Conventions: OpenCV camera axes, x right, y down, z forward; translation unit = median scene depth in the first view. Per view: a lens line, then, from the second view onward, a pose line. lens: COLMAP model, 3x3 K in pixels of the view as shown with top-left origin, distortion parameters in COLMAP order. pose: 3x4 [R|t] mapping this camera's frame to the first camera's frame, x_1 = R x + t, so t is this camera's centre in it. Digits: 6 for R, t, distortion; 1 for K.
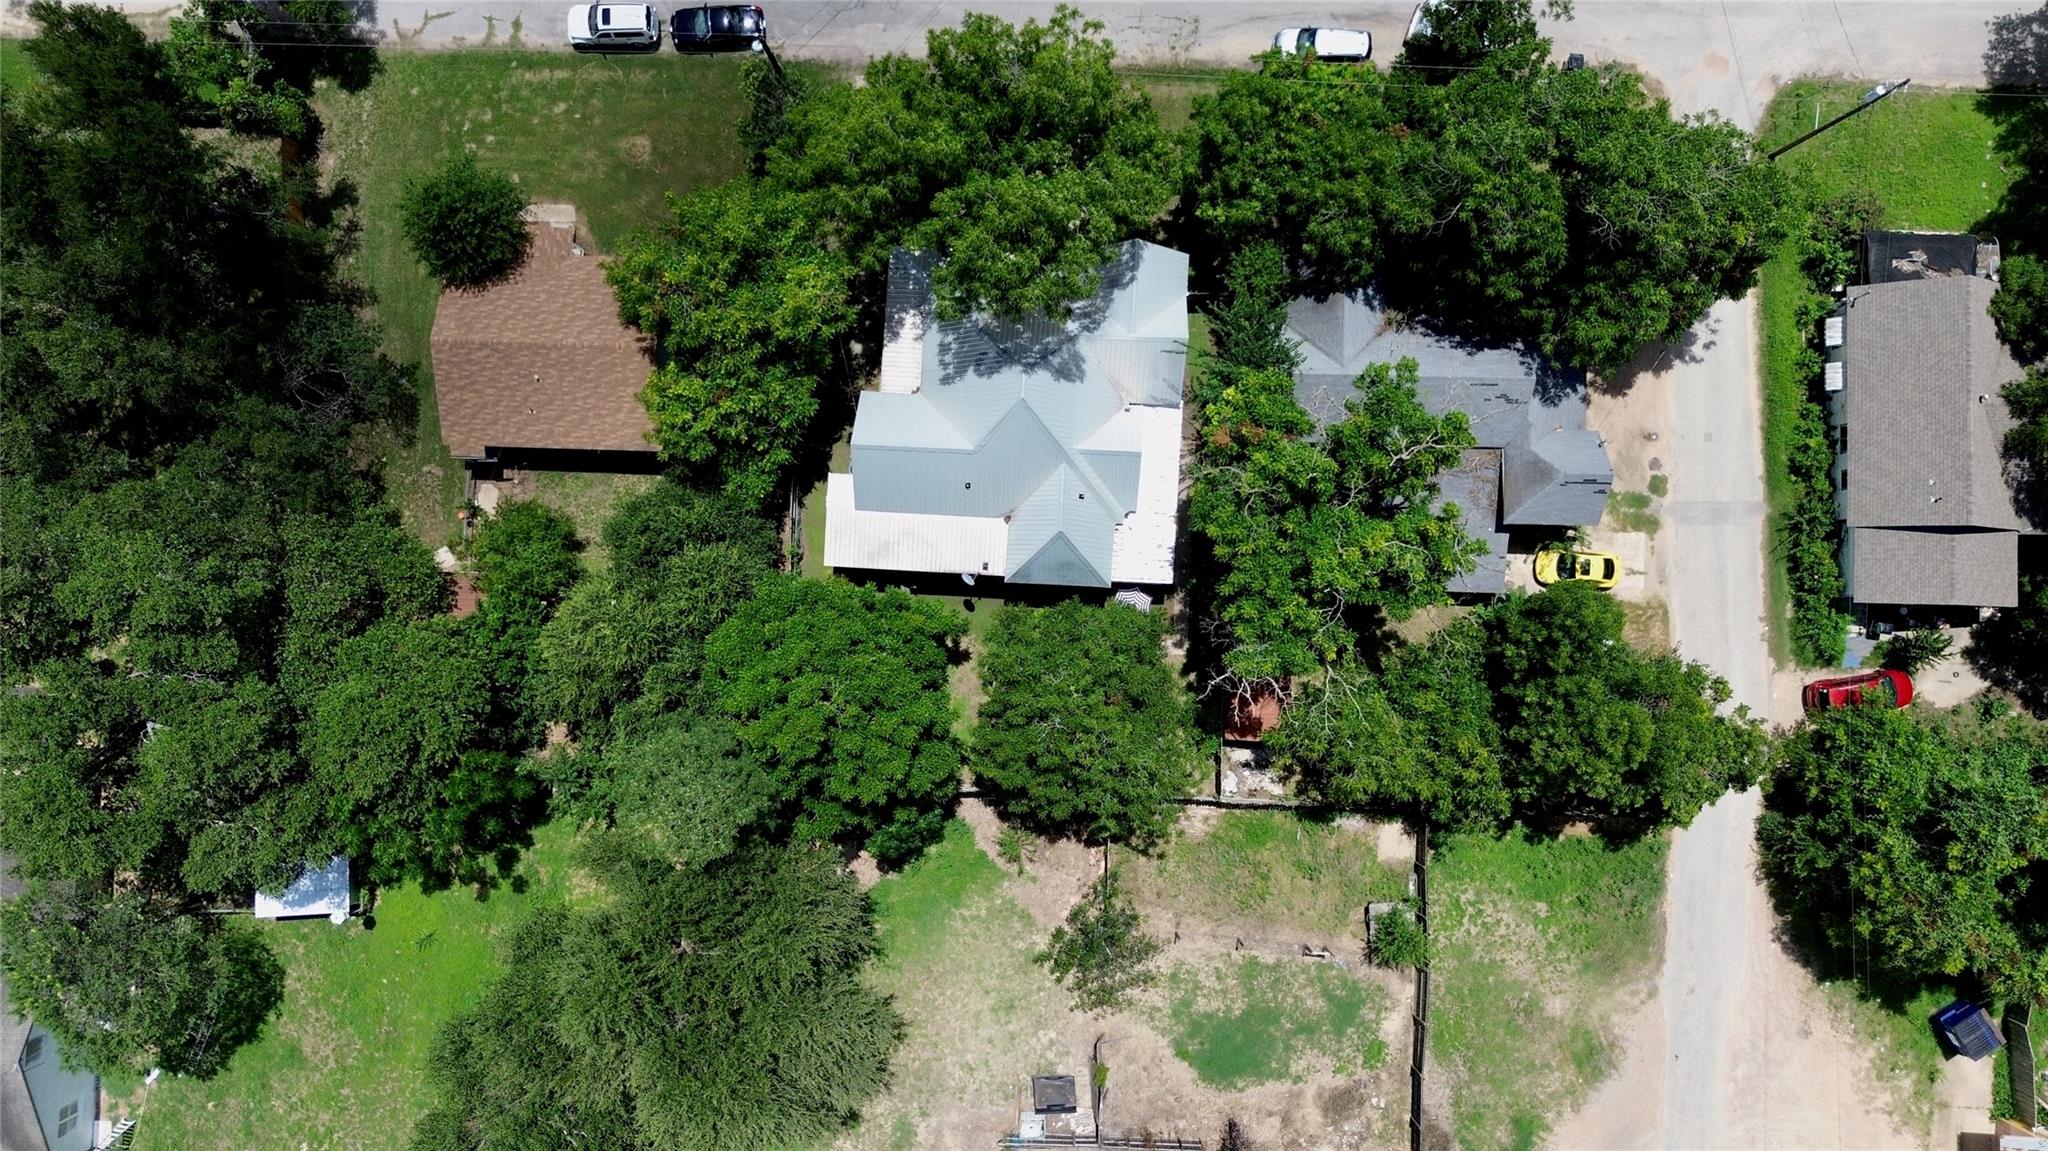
lens RADIAL K [[1430.5, 0, 1013.6], [0, 1430.5, 580.7], [0, 0, 1]] dist [0.057883, -0.063451]
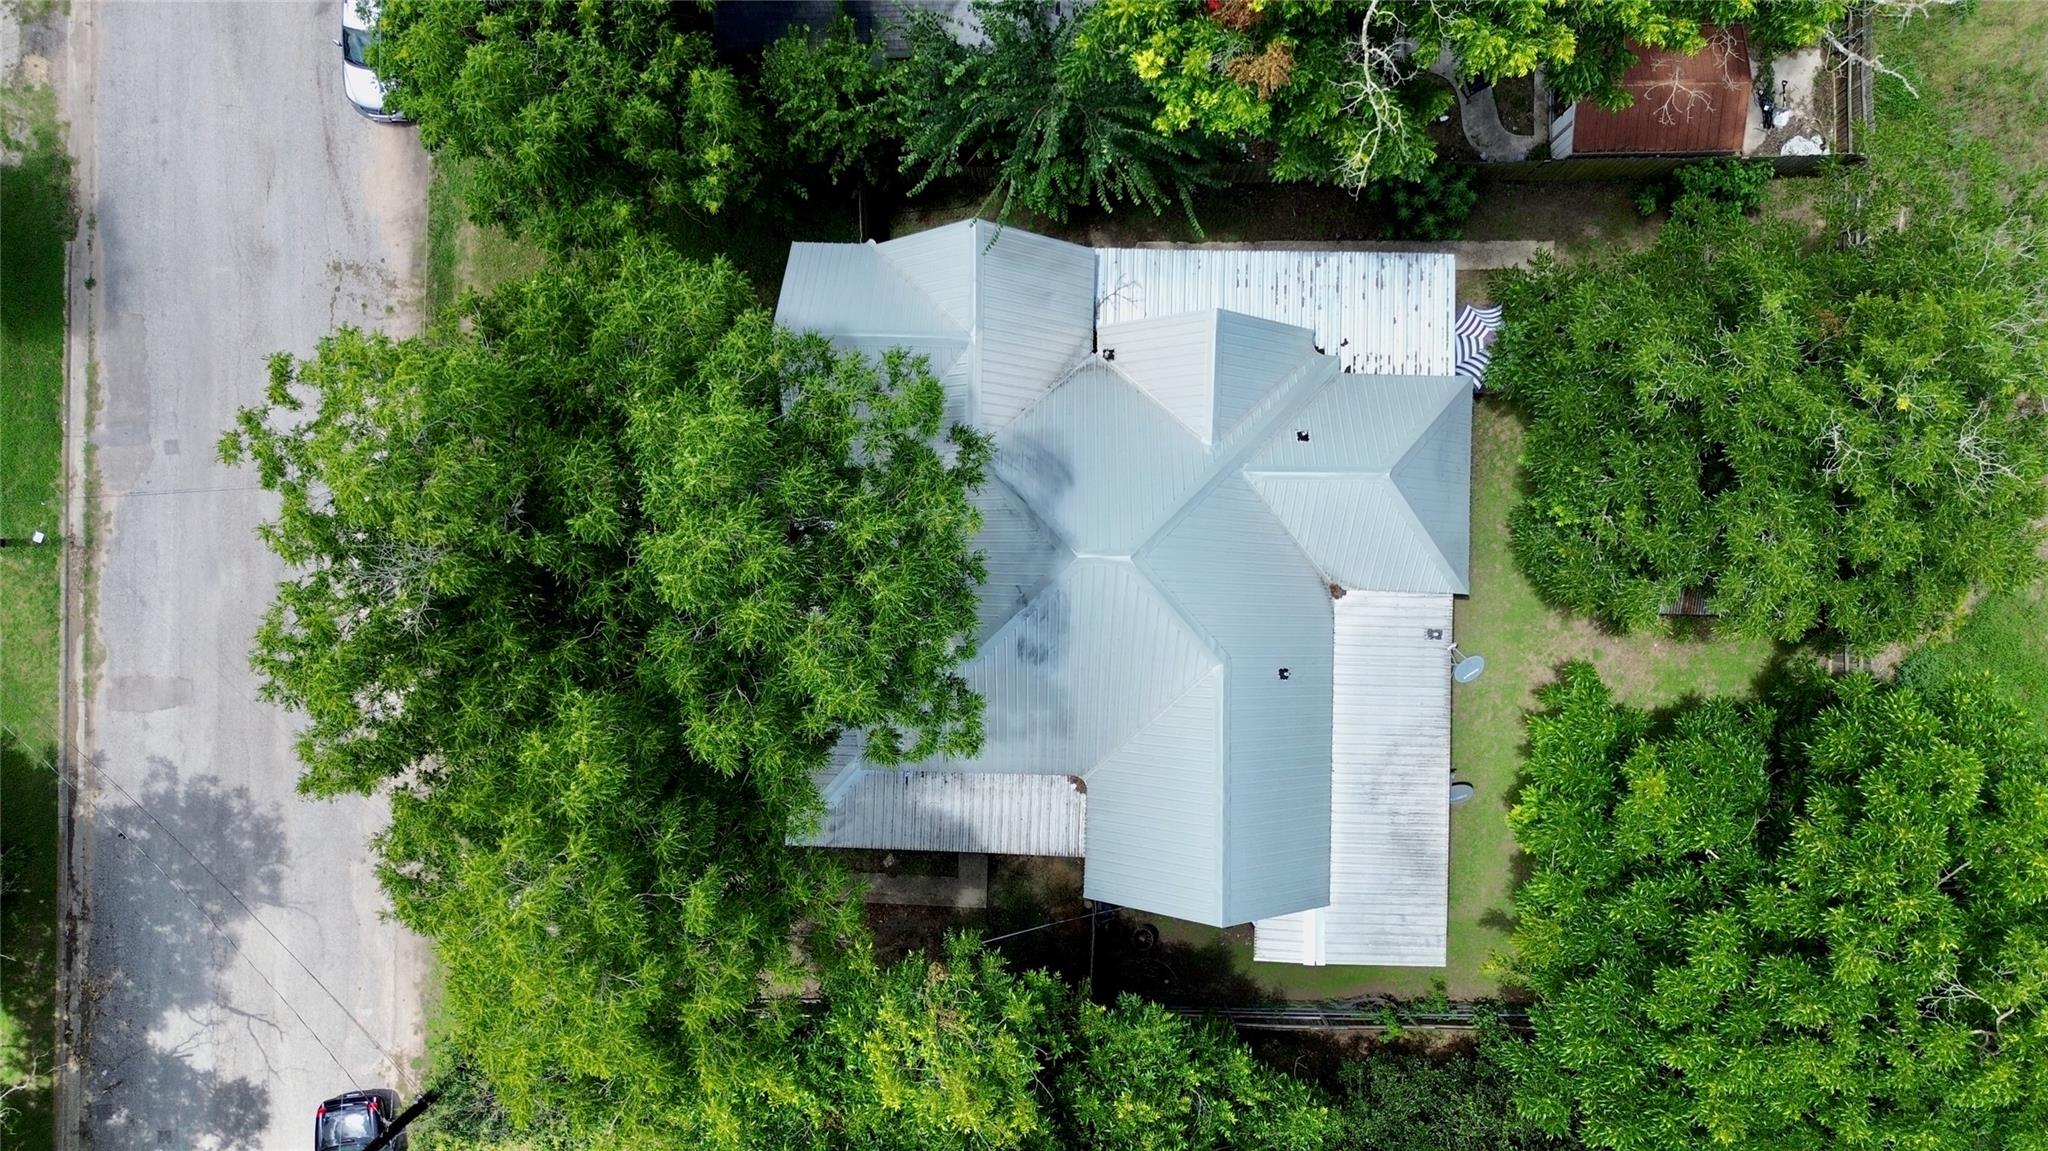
lens RADIAL K [[1430.5, 0, 1013.6], [0, 1430.5, 580.7], [0, 0, 1]] dist [0.057883, -0.063451]
pose [[-0.035750, -0.997480, 0.061288, -0.028459], [0.999356, -0.035867, -0.000809, -0.162296], [0.003005, 0.061220, 0.998120, 0.534657]]
